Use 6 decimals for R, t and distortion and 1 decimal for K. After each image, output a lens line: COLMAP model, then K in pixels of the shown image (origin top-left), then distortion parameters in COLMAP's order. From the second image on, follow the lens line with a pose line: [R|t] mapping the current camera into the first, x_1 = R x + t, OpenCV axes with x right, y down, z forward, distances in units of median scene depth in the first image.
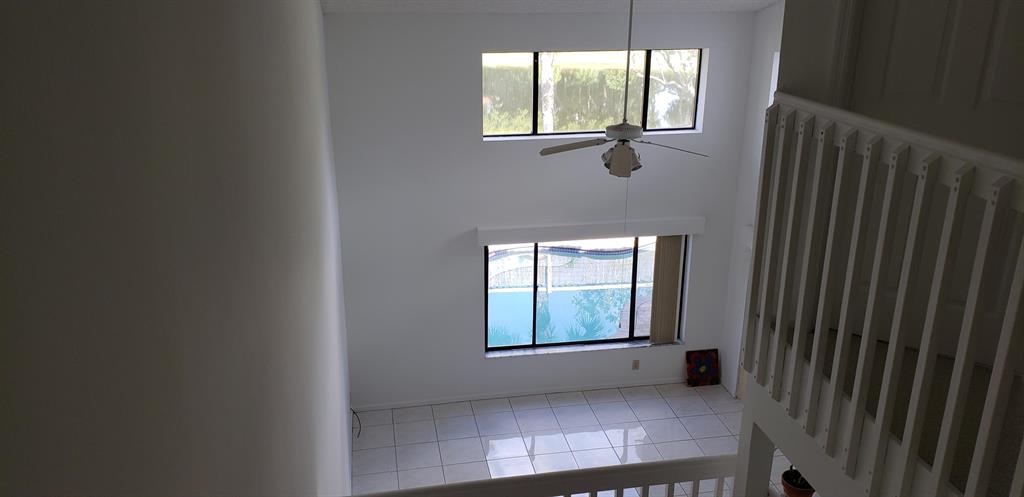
lens RADIAL K [[785.3, 0, 493.5], [0, 785.3, 249.5], [0, 0, 1]] dist [0.043957, -0.001213]
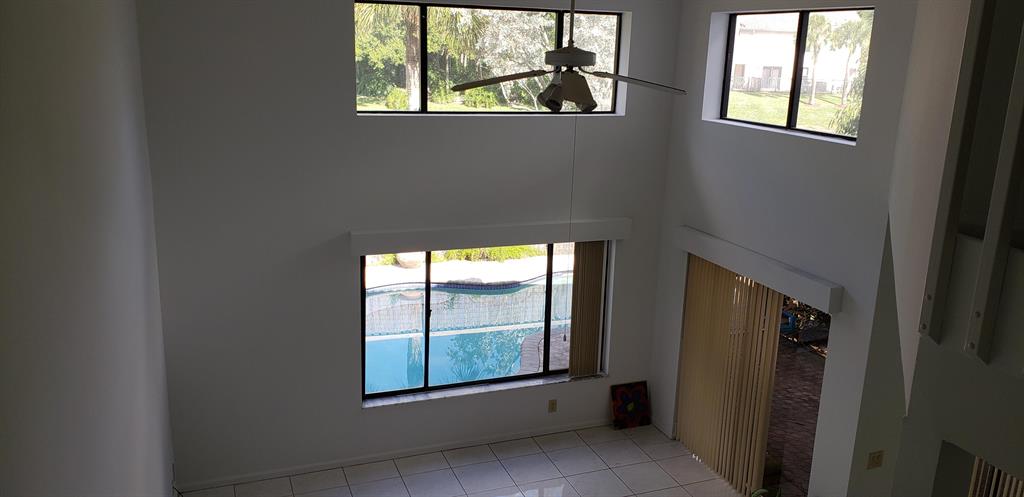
lens RADIAL K [[803.6, 0, 522.8], [0, 803.6, 247.3], [0, 0, 1]] dist [0.076222, -0.008395]
pose [[0.976861, -0.017687, 0.213142, -0.021978], [0.034800, 0.996438, -0.076807, 0.047185], [-0.211024, 0.082447, 0.973998, 0.190827]]
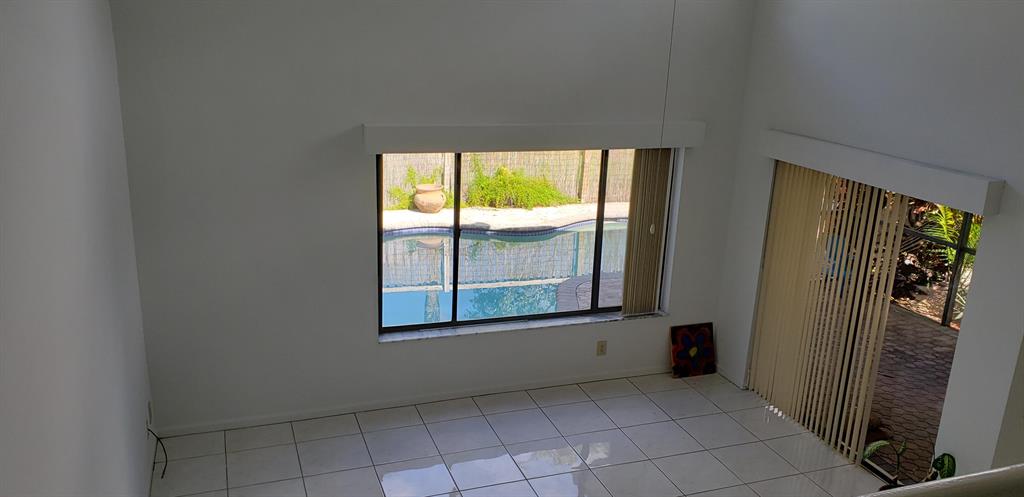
lens RADIAL K [[802.7, 0, 504.0], [0, 802.7, 268.9], [0, 0, 1]] dist [0.014804, -0.000277]
pose [[0.984591, -0.016488, 0.174095, -0.022347], [0.021176, 0.999461, -0.025103, 0.093740], [-0.173588, 0.028403, 0.984409, 0.330950]]
